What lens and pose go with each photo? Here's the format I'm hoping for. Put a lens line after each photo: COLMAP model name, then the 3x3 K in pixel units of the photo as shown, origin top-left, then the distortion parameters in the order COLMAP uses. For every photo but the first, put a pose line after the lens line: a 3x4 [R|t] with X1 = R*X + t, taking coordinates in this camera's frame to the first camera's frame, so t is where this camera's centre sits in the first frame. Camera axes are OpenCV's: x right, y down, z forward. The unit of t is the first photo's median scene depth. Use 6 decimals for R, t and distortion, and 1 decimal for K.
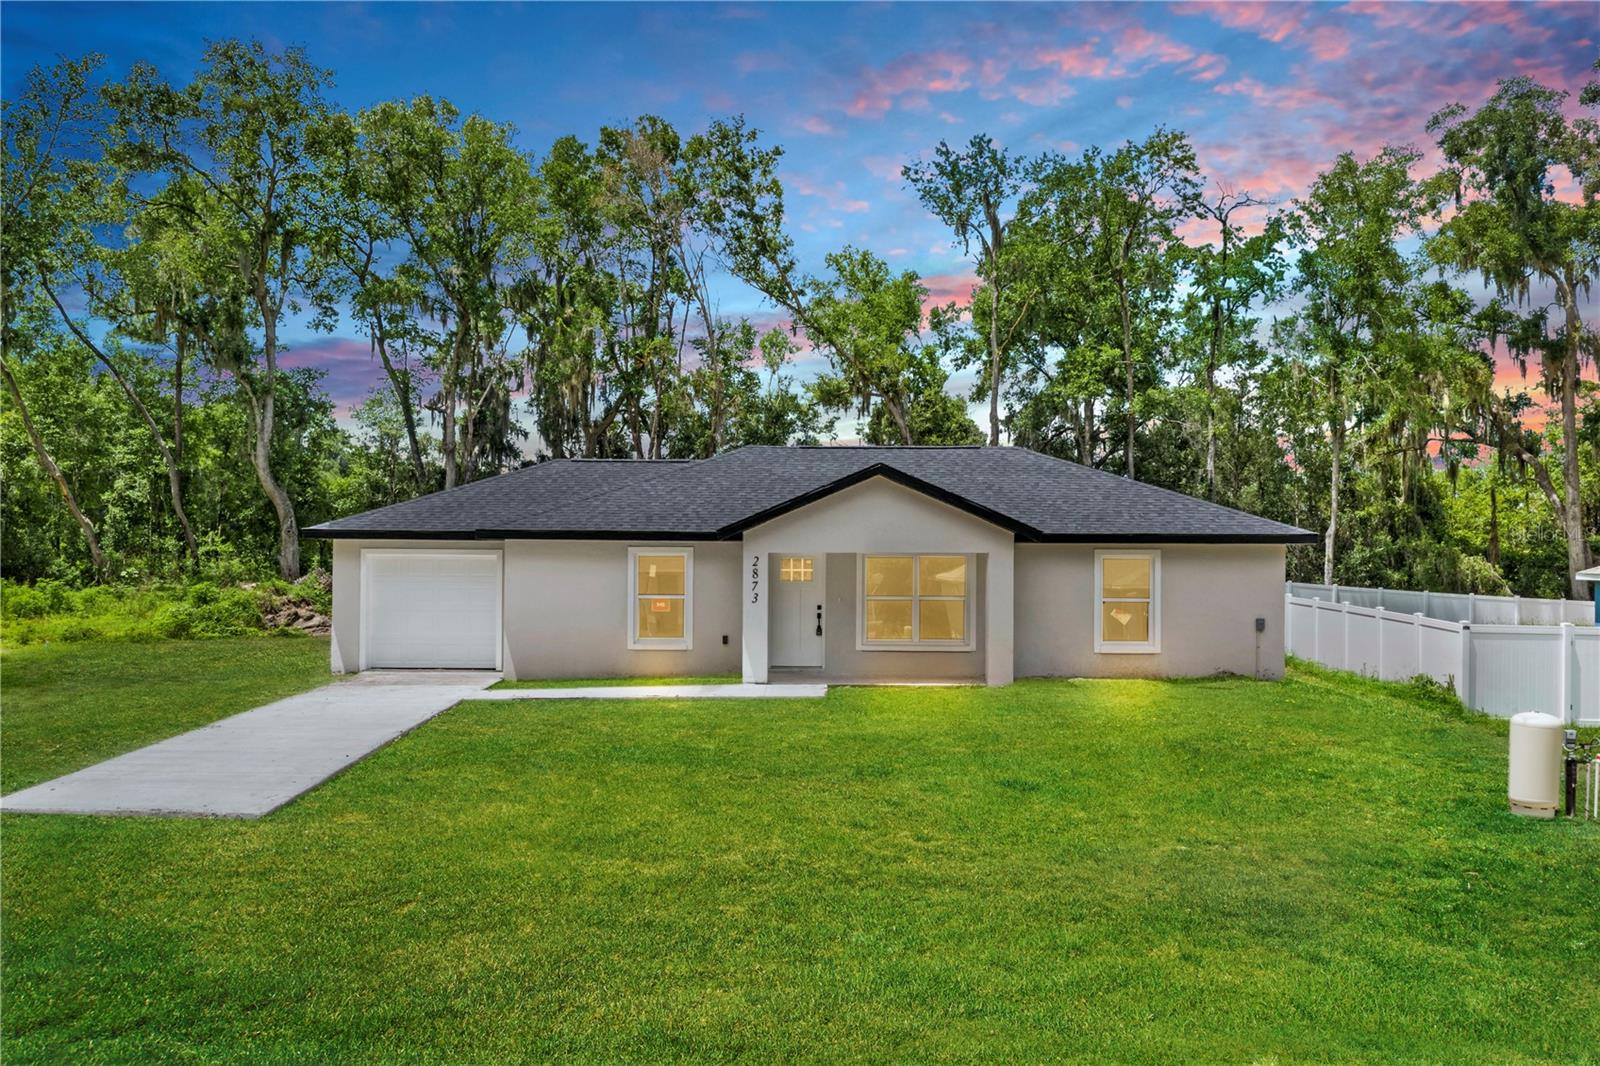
lens RADIAL K [[1359.9, 0, 800.0], [0, 1359.9, 533.0], [0, 0, 1]] dist [0.009578, -0.005952]
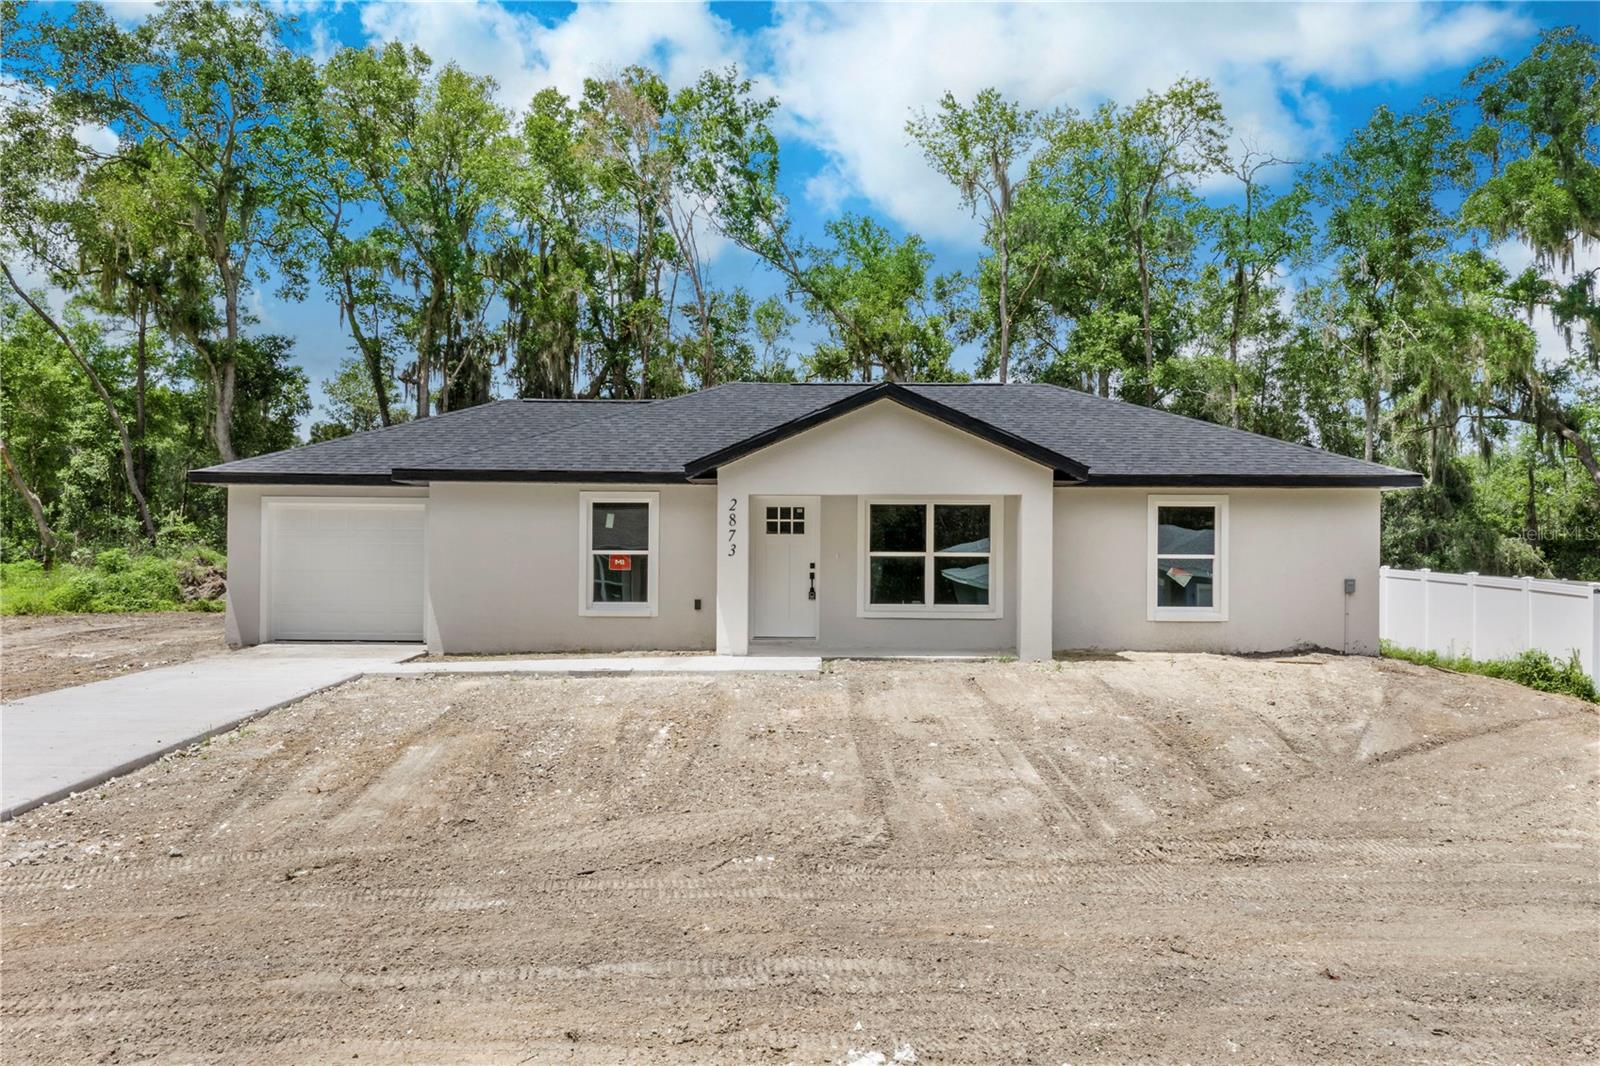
lens RADIAL K [[1359.9, 0, 800.0], [0, 1359.9, 533.0], [0, 0, 1]] dist [0.009578, -0.005952]
pose [[0.999999, 0.001375, 0.000524, 0.002125], [-0.001377, 0.999992, 0.003760, 0.010874], [-0.000519, -0.003761, 0.999993, 0.060333]]
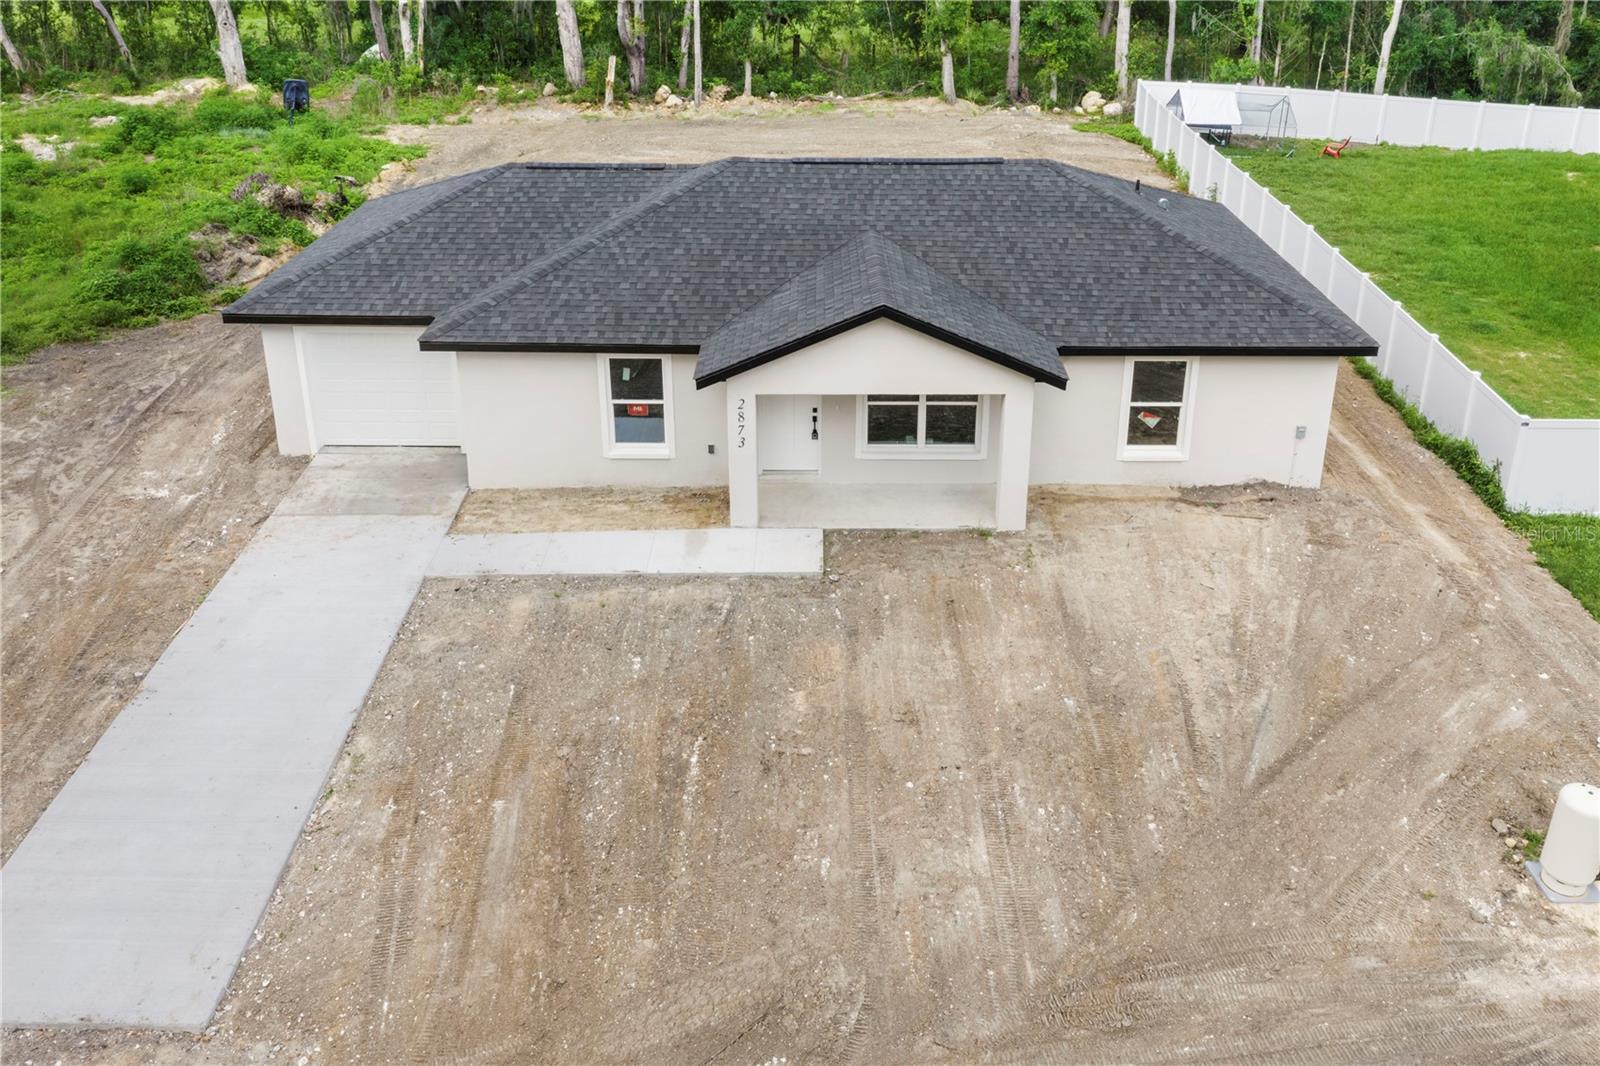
lens RADIAL K [[1380.1, 0, 824.0], [0, 1380.1, 475.0], [0, 0, 1]] dist [0.000676, 0.003922]
pose [[0.999899, -0.009169, 0.010820, 0.003389], [0.003962, 0.913116, 0.407682, -0.094412], [-0.013618, -0.407598, 0.913060, 0.051753]]
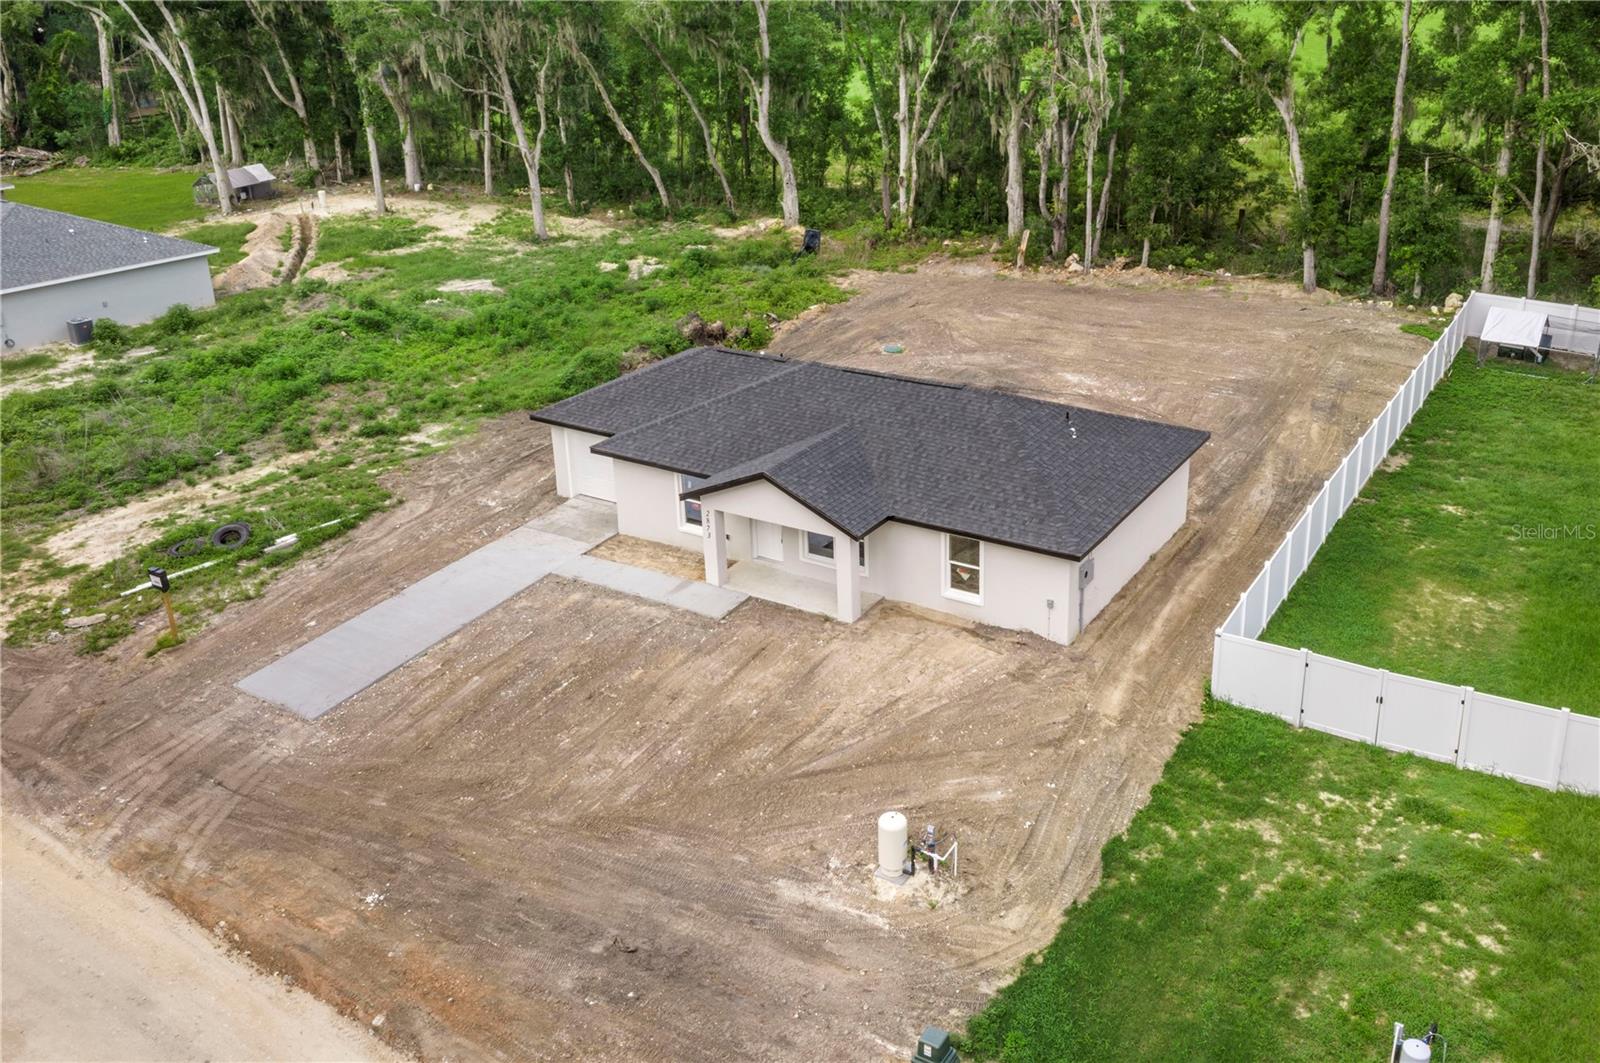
lens RADIAL K [[1359.9, 0, 800.0], [0, 1359.9, 531.5], [0, 0, 1]] dist [0.009578, -0.005952]
pose [[0.844047, 0.183991, -0.503718, 0.263234], [0.035277, 0.918216, 0.394505, -0.177446], [0.535107, -0.350751, 0.768527, -0.042469]]
